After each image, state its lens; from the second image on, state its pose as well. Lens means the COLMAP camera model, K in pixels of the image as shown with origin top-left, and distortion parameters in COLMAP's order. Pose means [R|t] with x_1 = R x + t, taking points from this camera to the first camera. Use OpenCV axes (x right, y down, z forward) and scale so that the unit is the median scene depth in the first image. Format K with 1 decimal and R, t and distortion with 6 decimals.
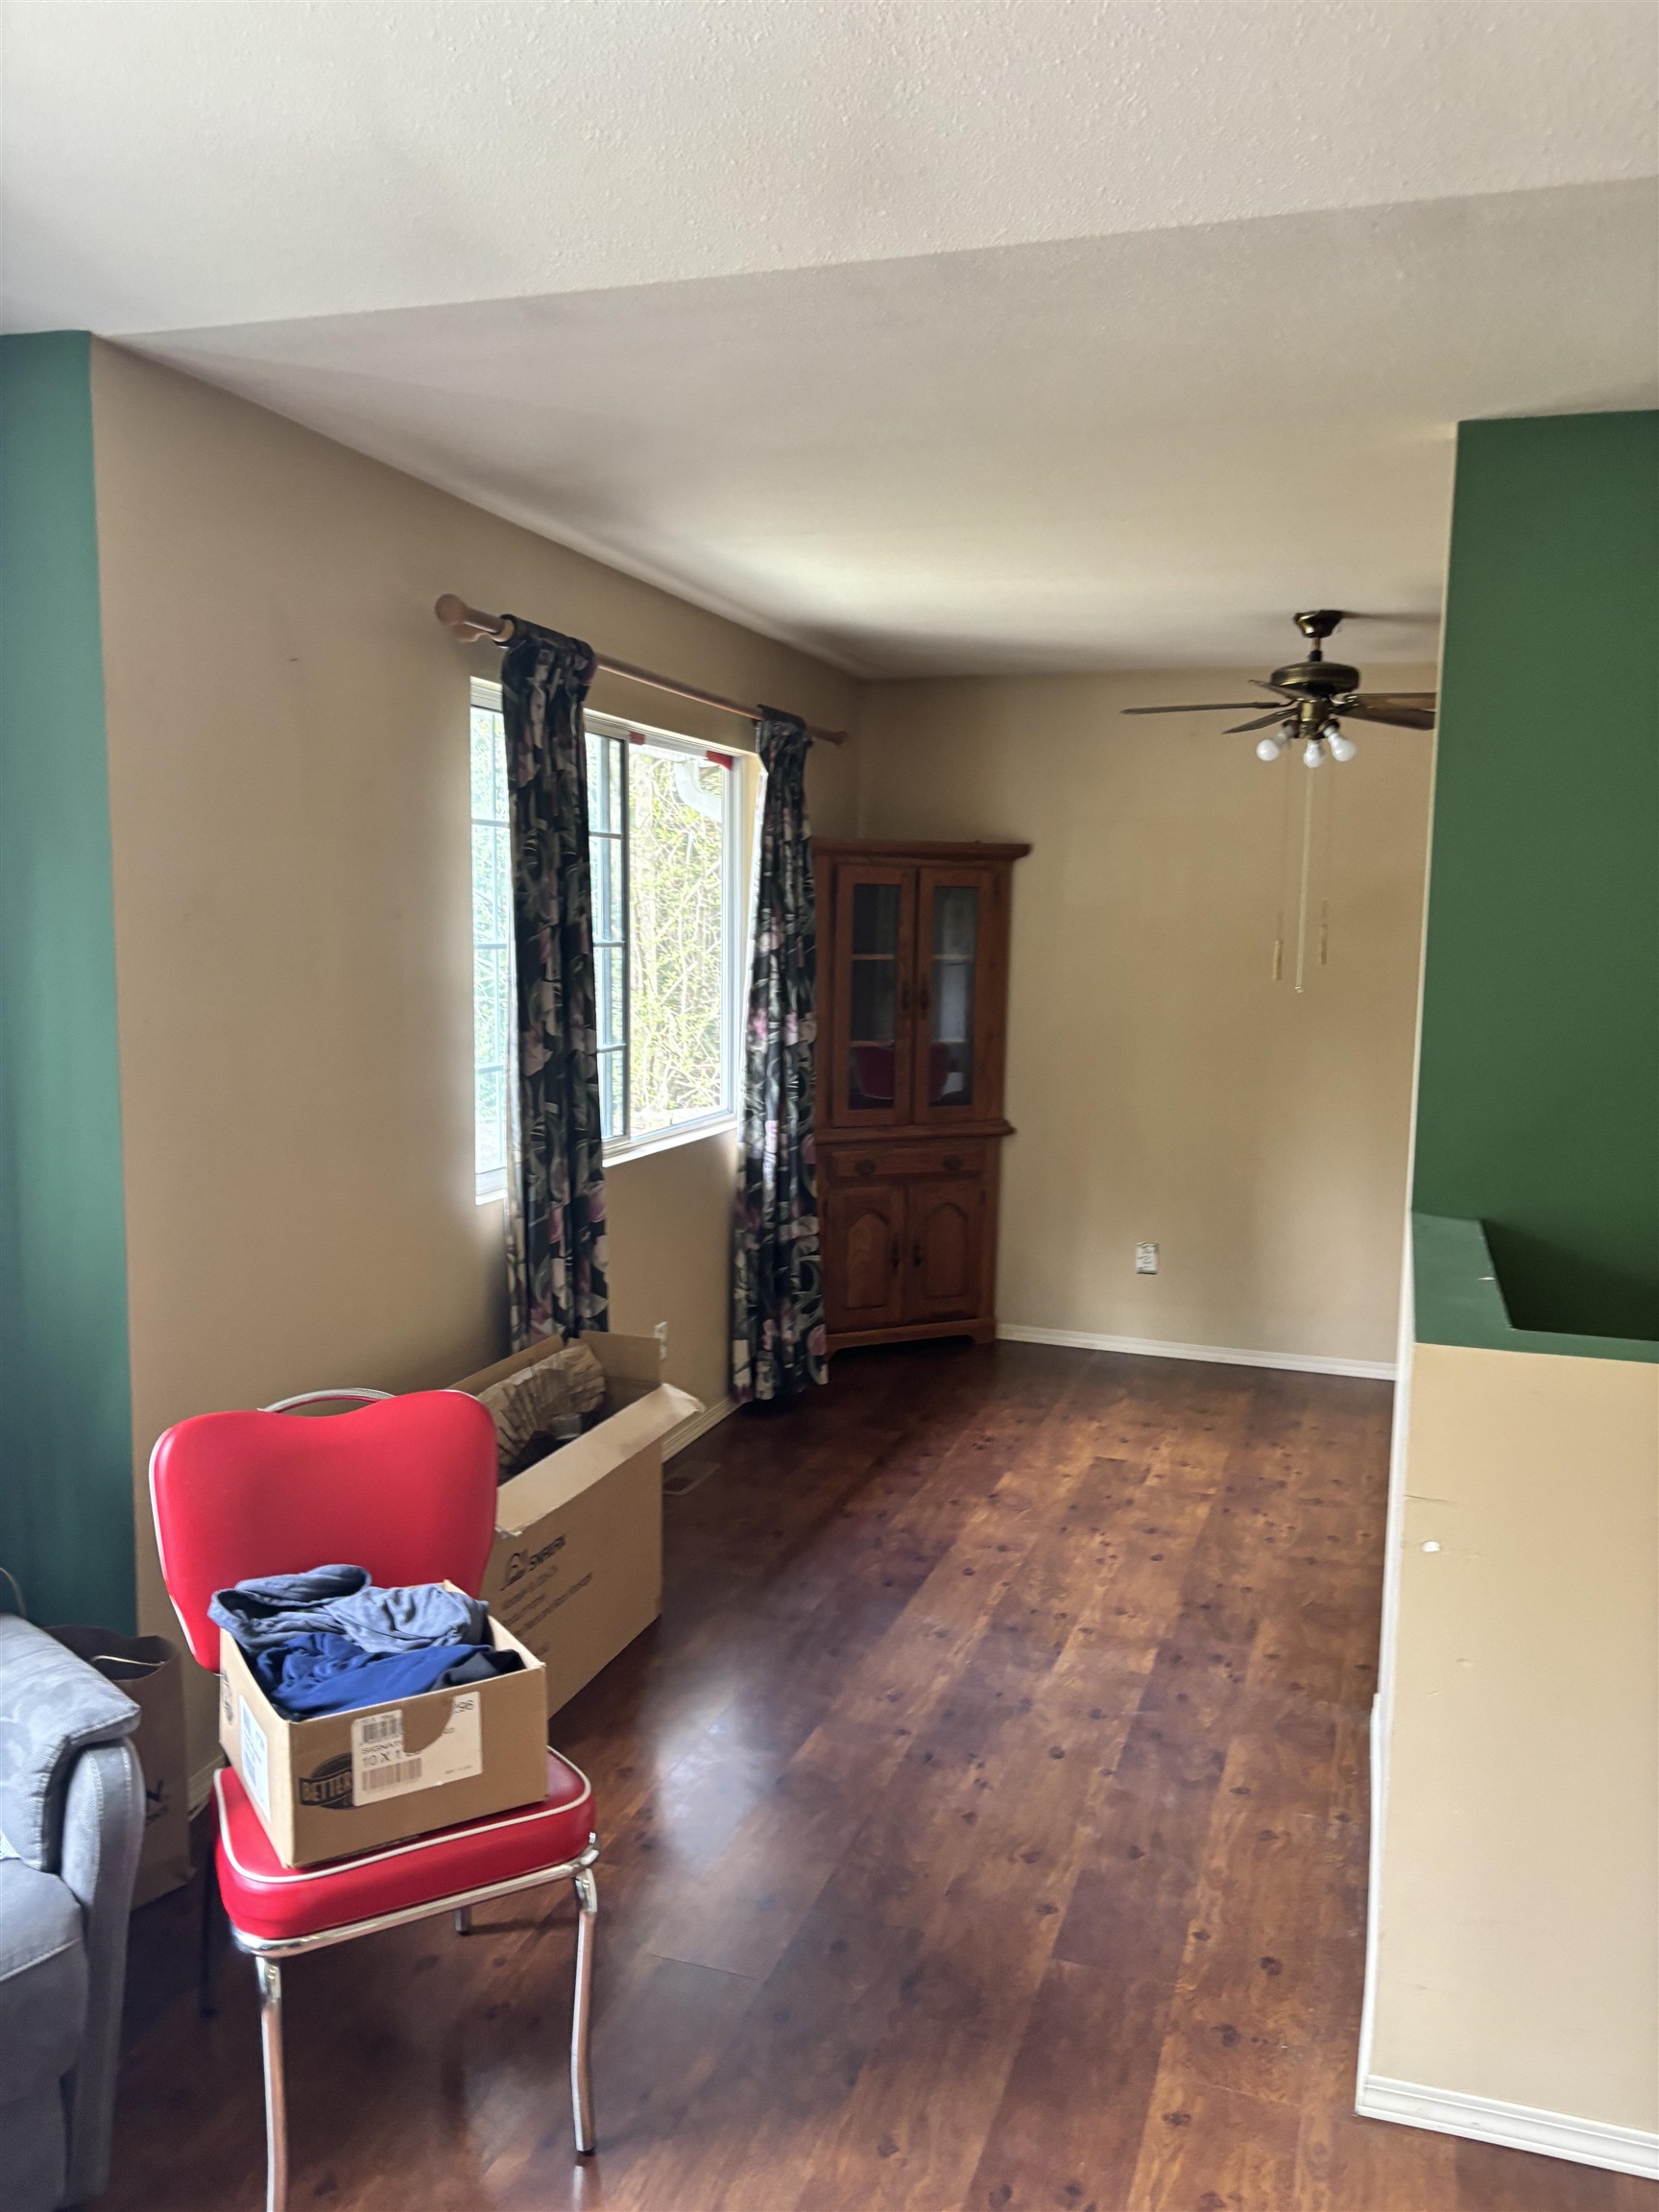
lens RADIAL K [[1675.1, 0, 811.1], [0, 1675.1, 1117.8], [0, 0, 1]] dist [0.048012, -0.014494]
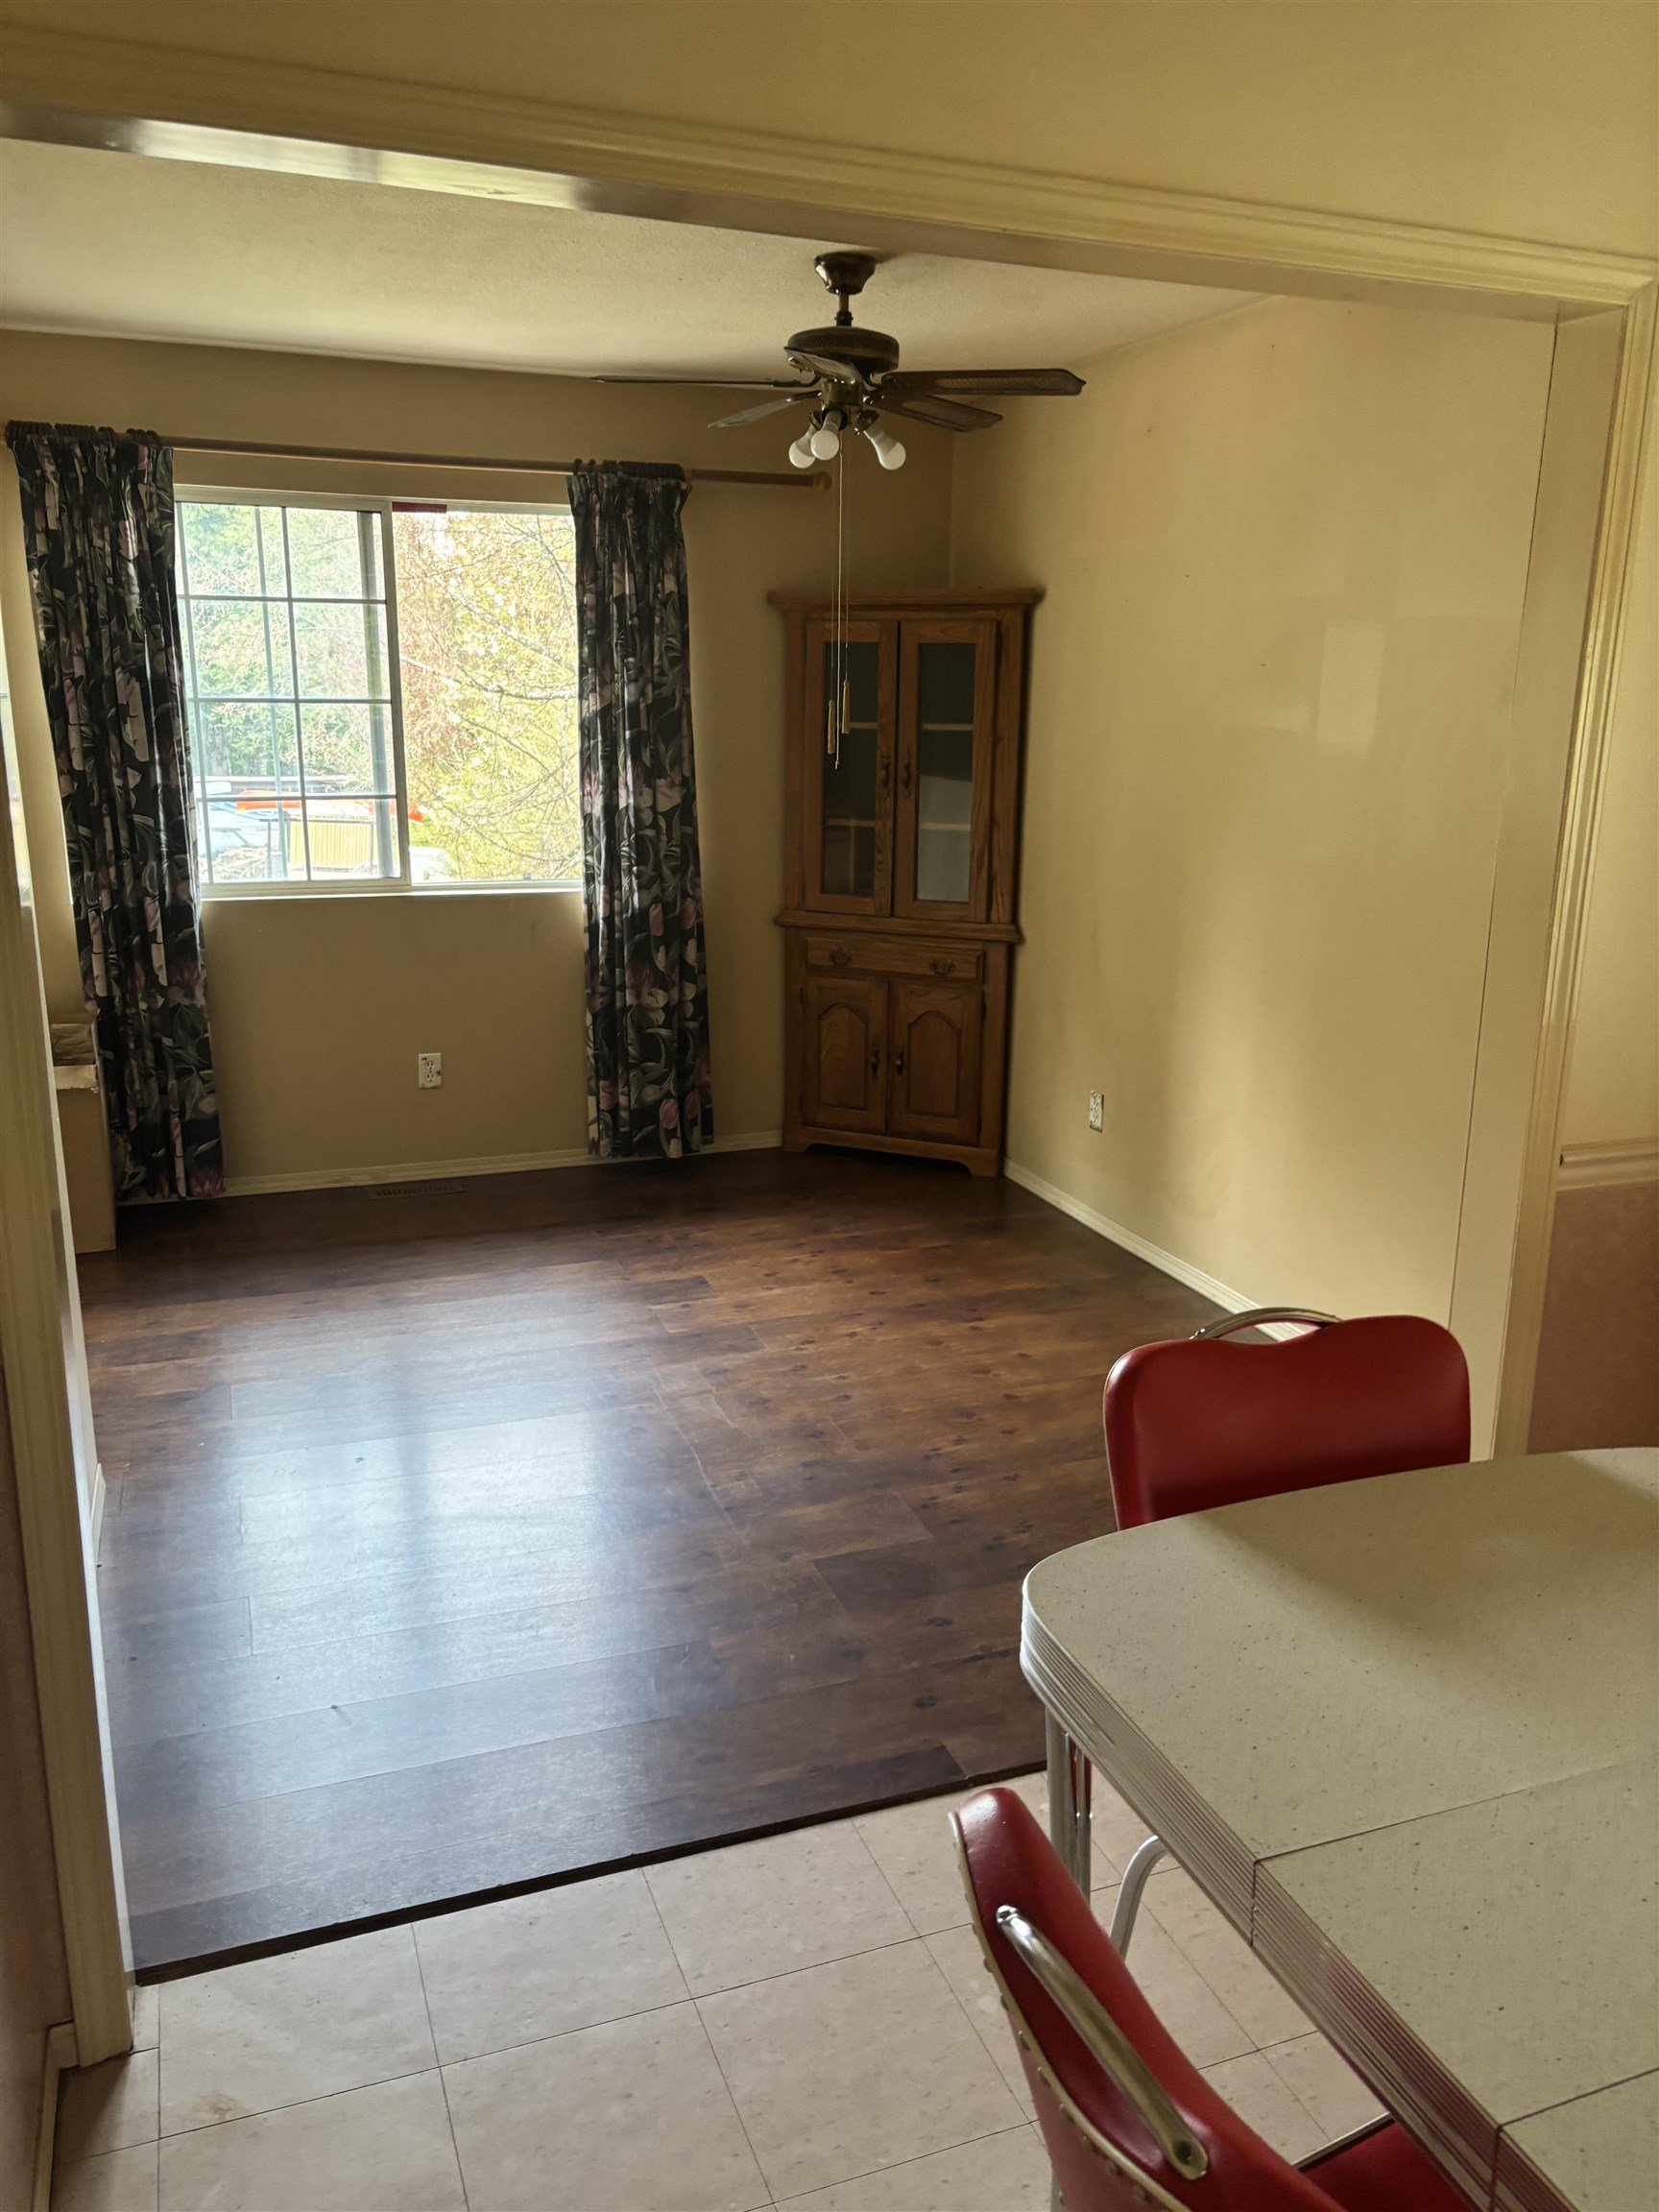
lens RADIAL K [[1675.1, 0, 743.0], [0, 1675.1, 1108.6], [0, 0, 1]] dist [0.048012, -0.014494]
pose [[0.636149, 0.183467, -0.749436, 0.786989], [-0.094667, 0.982539, 0.160176, -0.035093], [0.765736, -0.030949, 0.642409, 0.394930]]
